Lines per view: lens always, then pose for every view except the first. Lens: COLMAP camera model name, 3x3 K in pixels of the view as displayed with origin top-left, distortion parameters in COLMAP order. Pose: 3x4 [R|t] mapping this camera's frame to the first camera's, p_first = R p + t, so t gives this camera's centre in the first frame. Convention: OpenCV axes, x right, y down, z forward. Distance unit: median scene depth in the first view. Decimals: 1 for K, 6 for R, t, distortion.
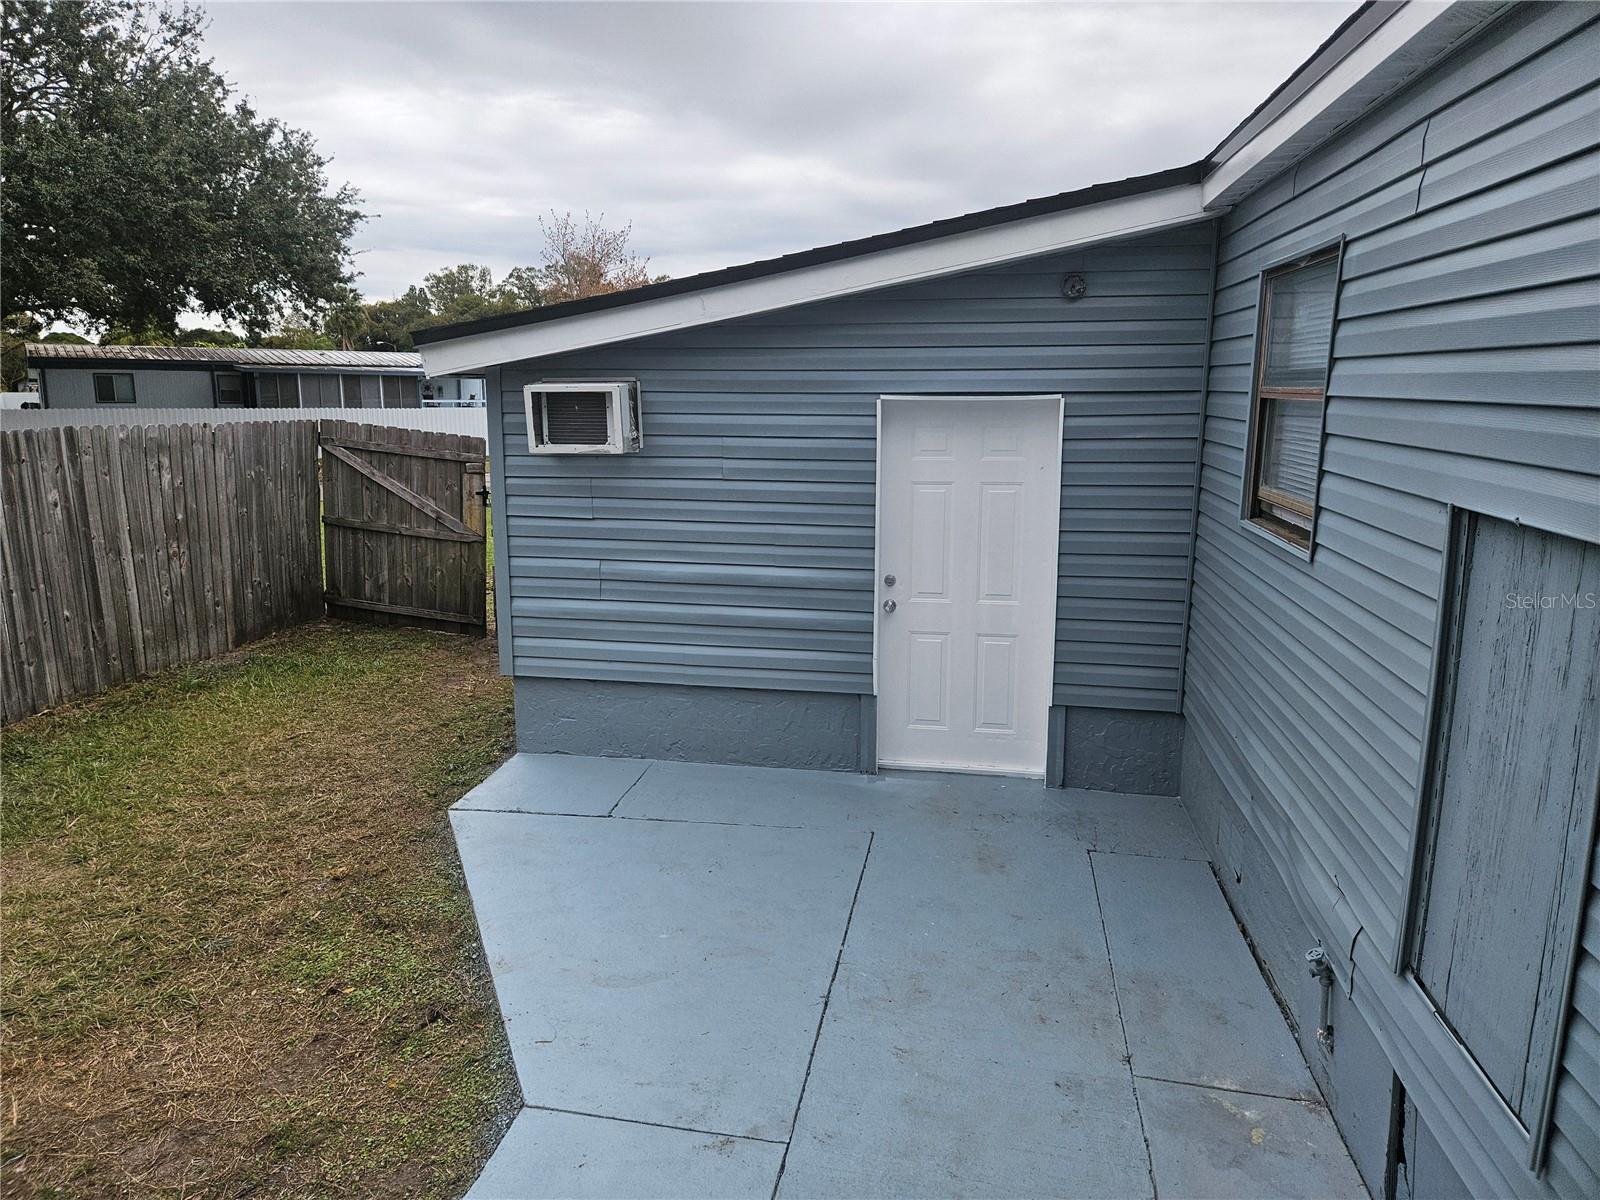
lens RADIAL K [[1067.1, 0, 789.1], [0, 1067.1, 594.9], [0, 0, 1]] dist [0.060802, -0.040314]
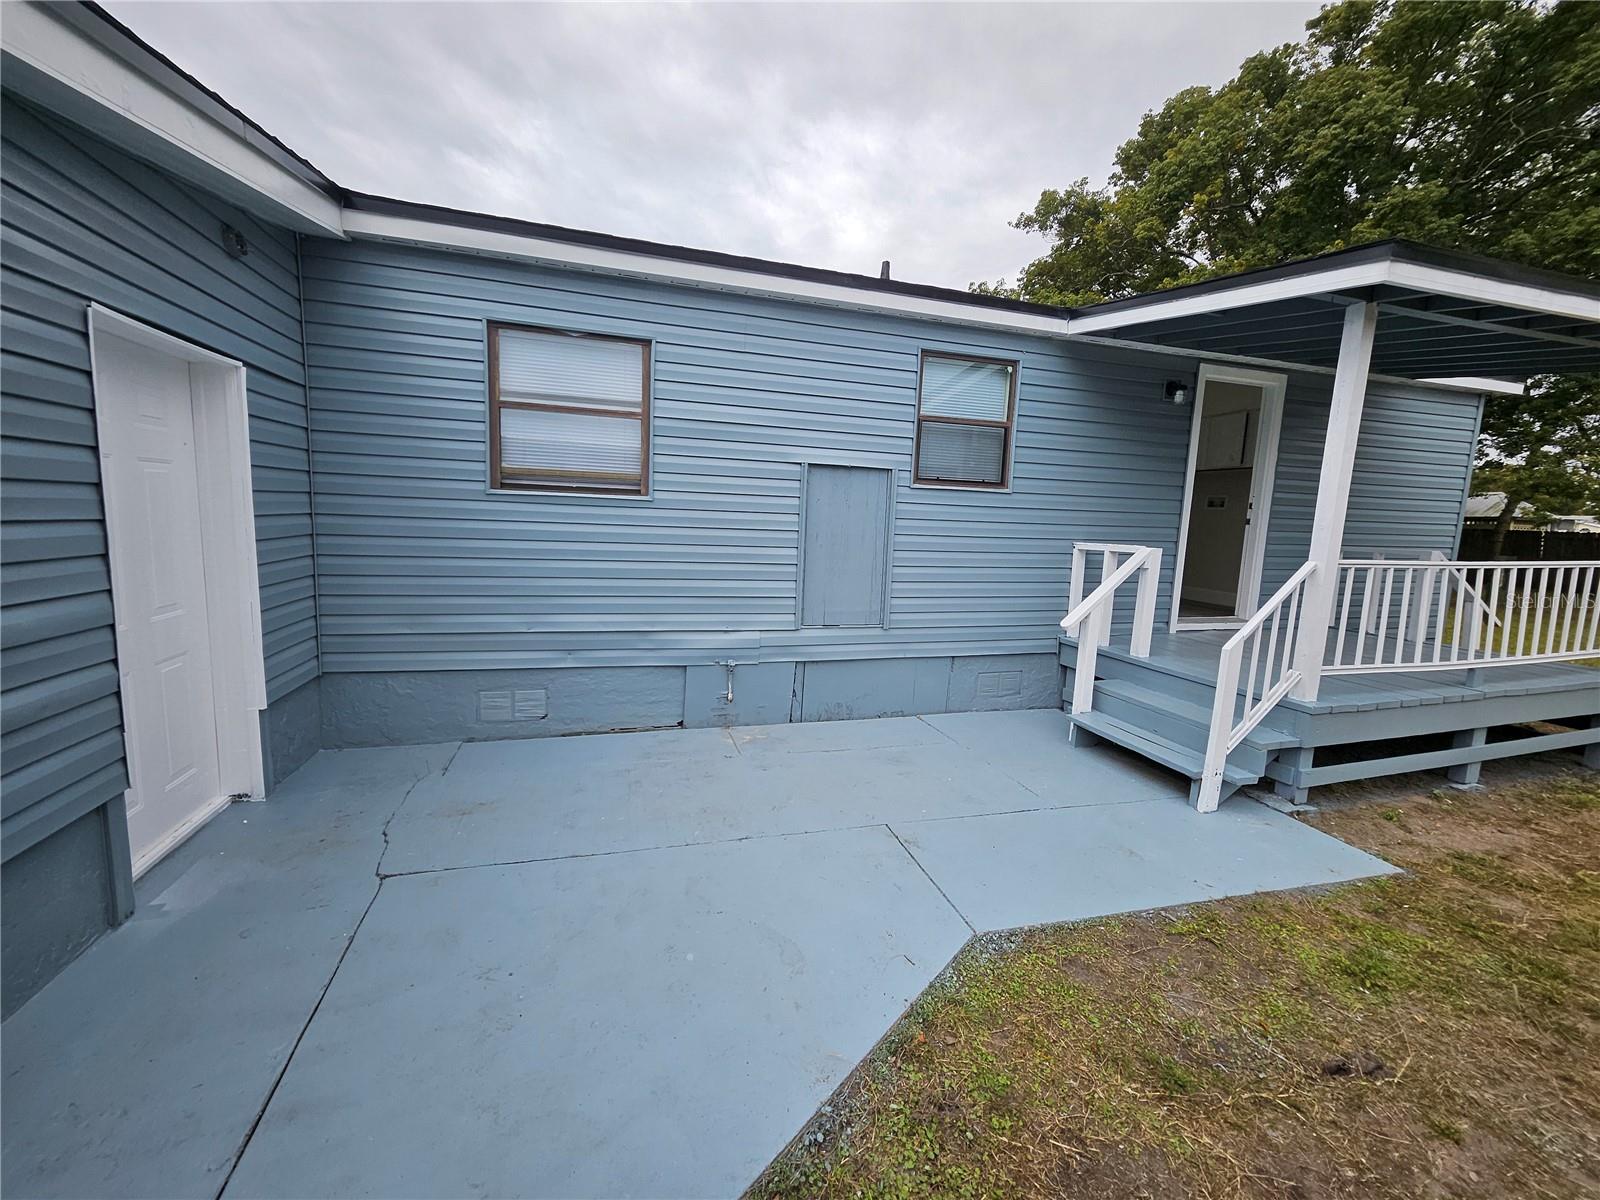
lens RADIAL K [[627.1, 0, 784.8], [0, 627.1, 587.8], [0, 0, 1]] dist [0.006281, -0.001380]
pose [[-0.437048, -0.117626, 0.891713, -0.247666], [0.135512, 0.971484, 0.194566, -0.025049], [-0.889171, 0.205873, -0.408646, 0.478516]]
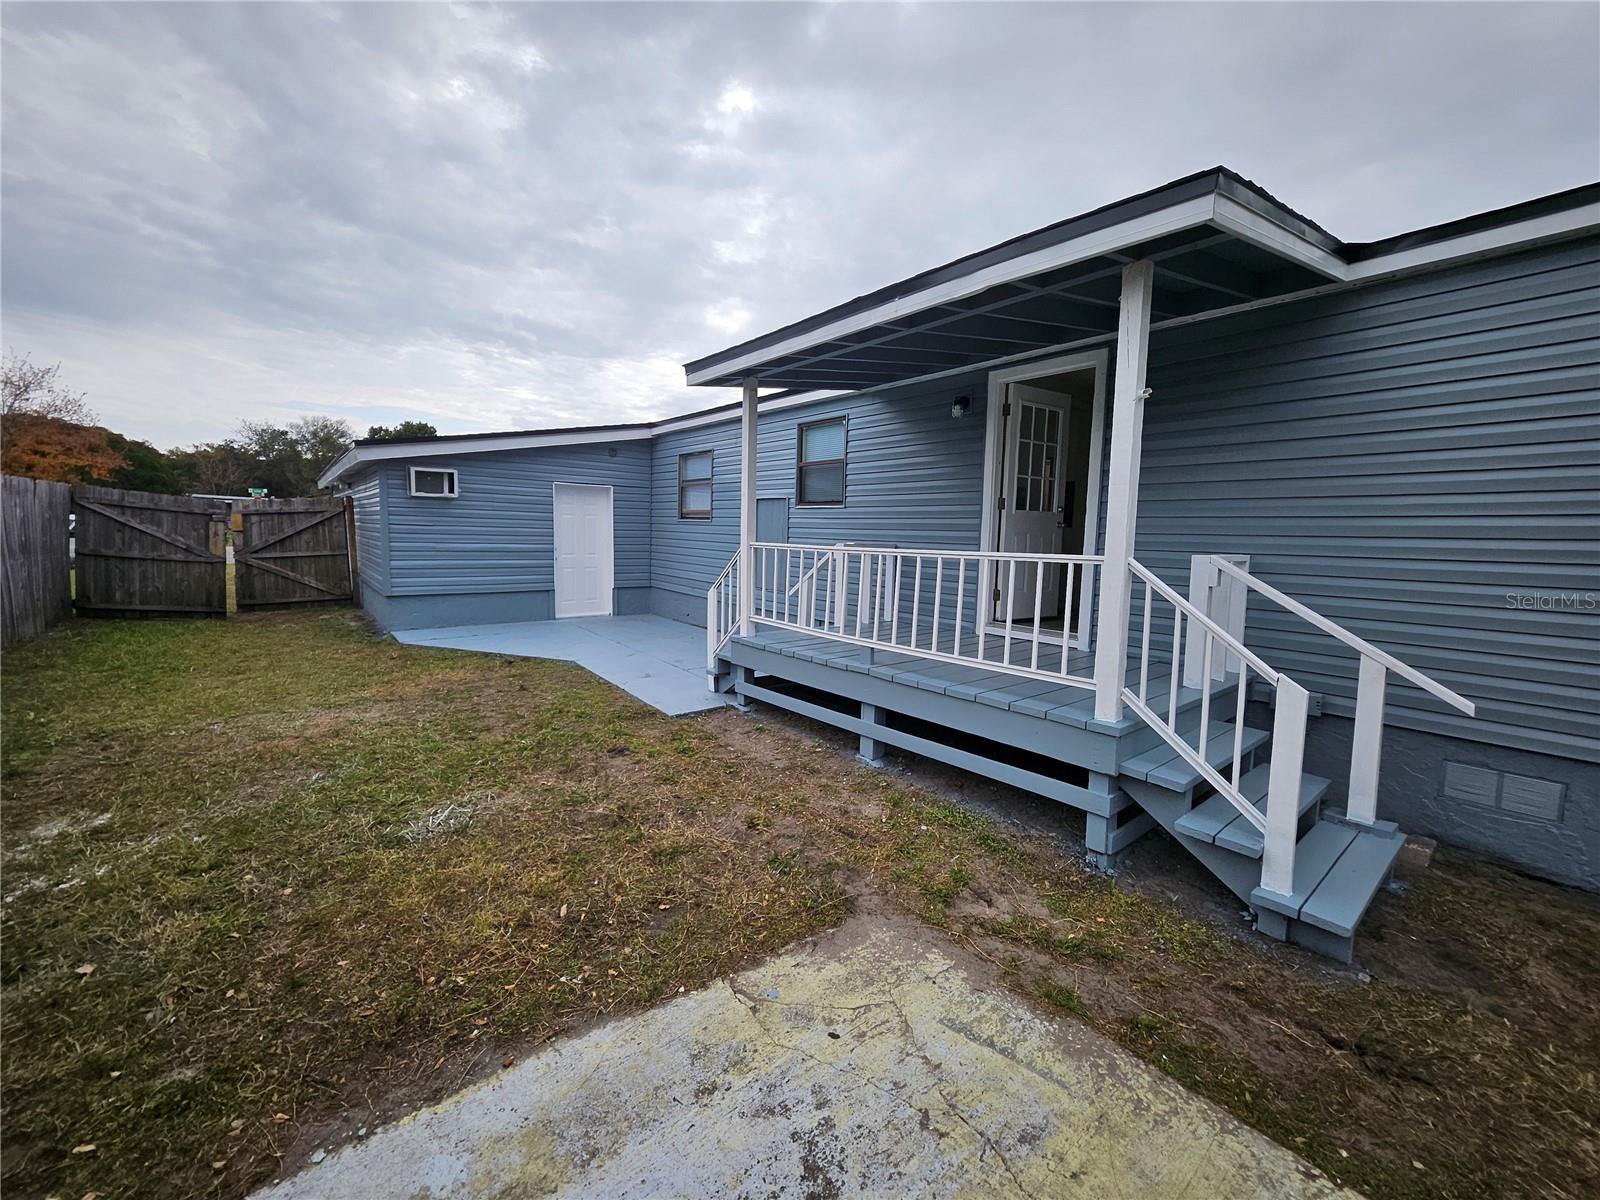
lens RADIAL K [[627.1, 0, 791.3], [0, 627.1, 588.2], [0, 0, 1]] dist [0.006281, -0.001380]
pose [[0.659910, -0.054187, 0.749388, -0.445204], [0.118195, 0.992464, -0.032319, 0.130278], [-0.741989, 0.109902, 0.661342, -0.319891]]
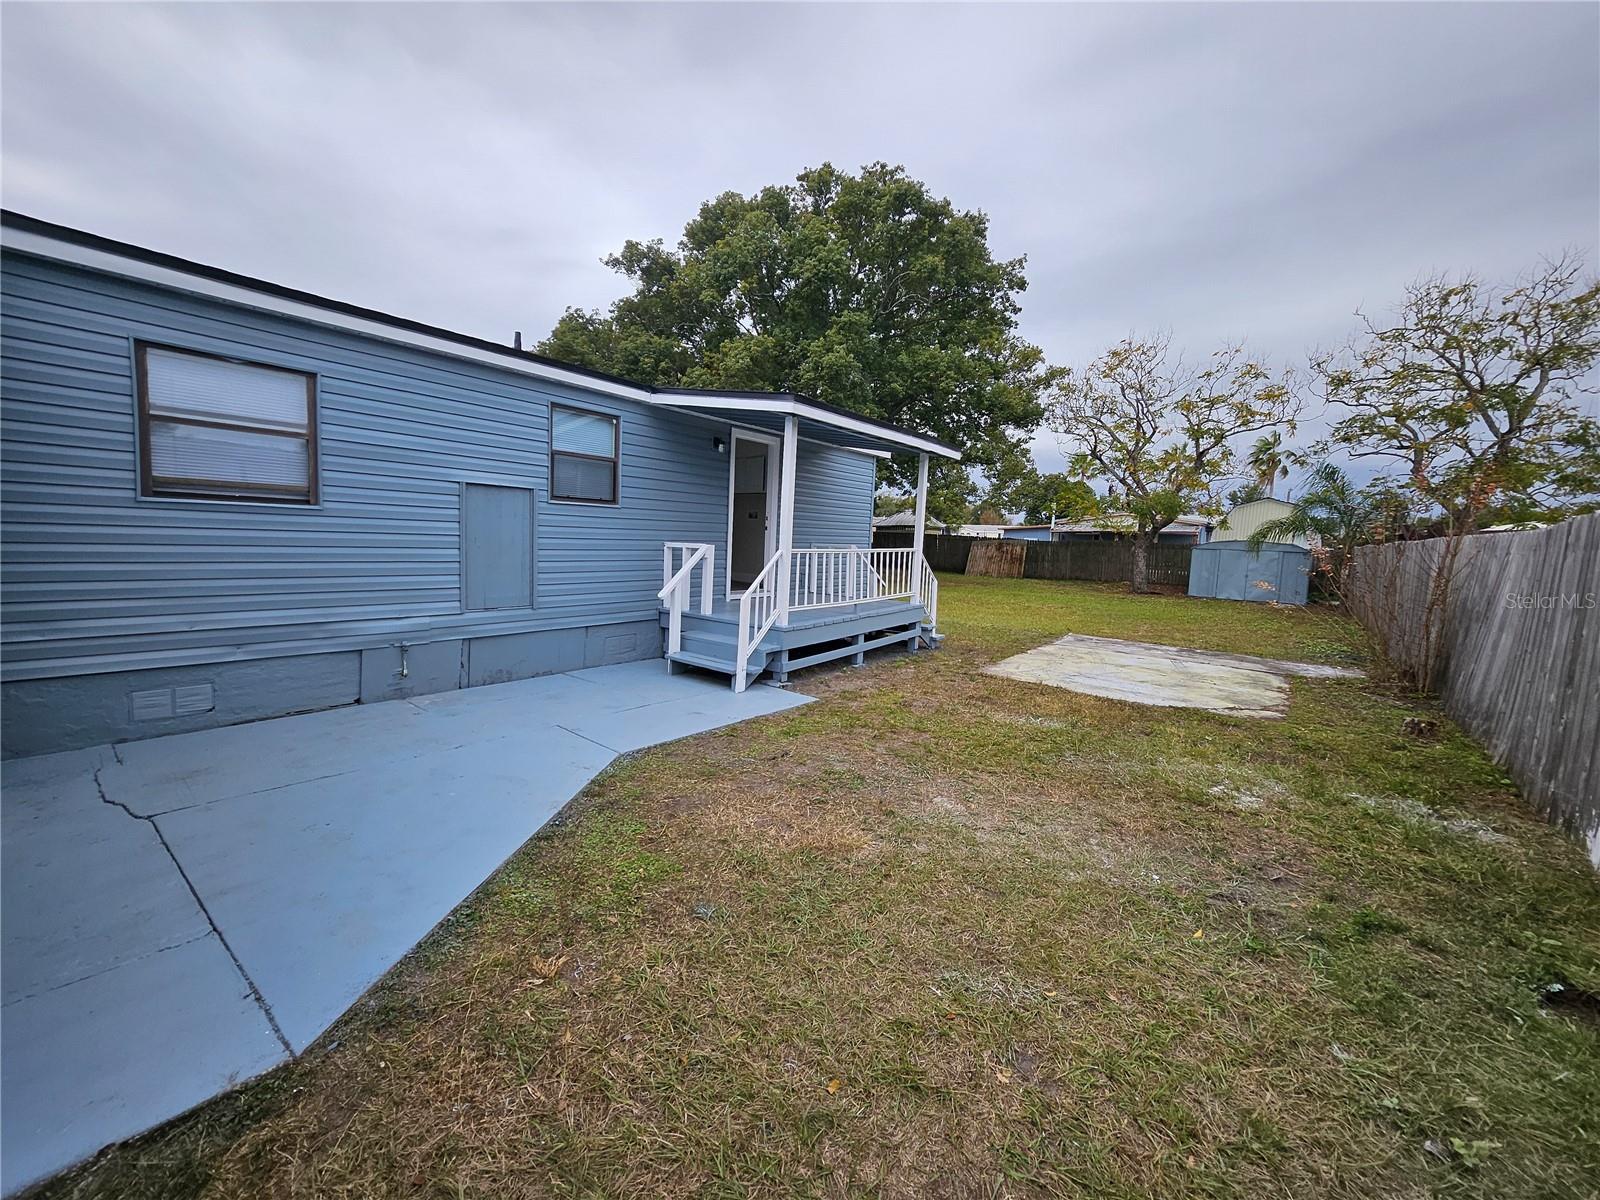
lens RADIAL K [[627.1, 0, 784.7], [0, 627.1, 589.1], [0, 0, 1]] dist [0.006281, -0.001380]
pose [[-0.871538, -0.073580, 0.484776, -0.386360], [0.056482, 0.967029, 0.248322, -0.054190], [-0.487064, 0.243803, -0.838647, 0.627699]]
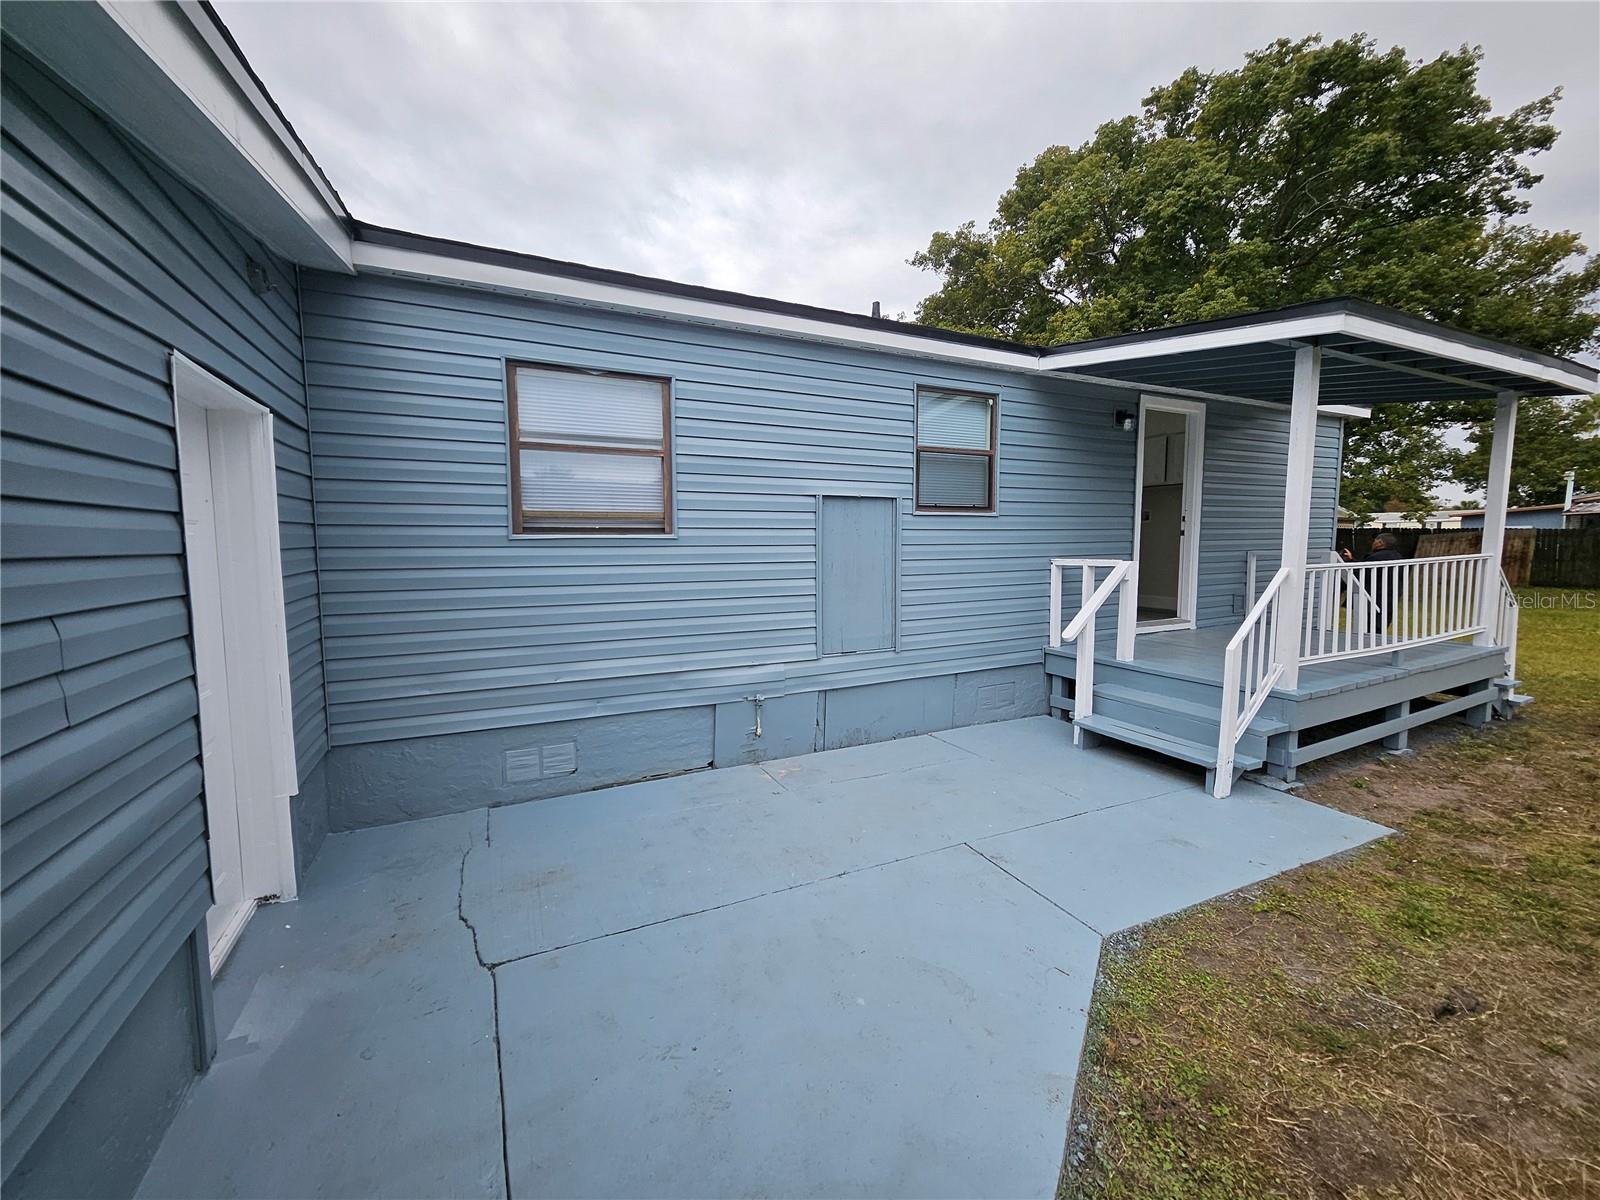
lens RADIAL K [[627.1, 0, 785.6], [0, 627.1, 588.7], [0, 0, 1]] dist [0.006281, -0.001380]
pose [[-0.575967, -0.057045, 0.815480, -0.206250], [0.163023, 0.969509, 0.182962, -0.044378], [-0.801053, 0.238322, -0.549106, 0.552235]]
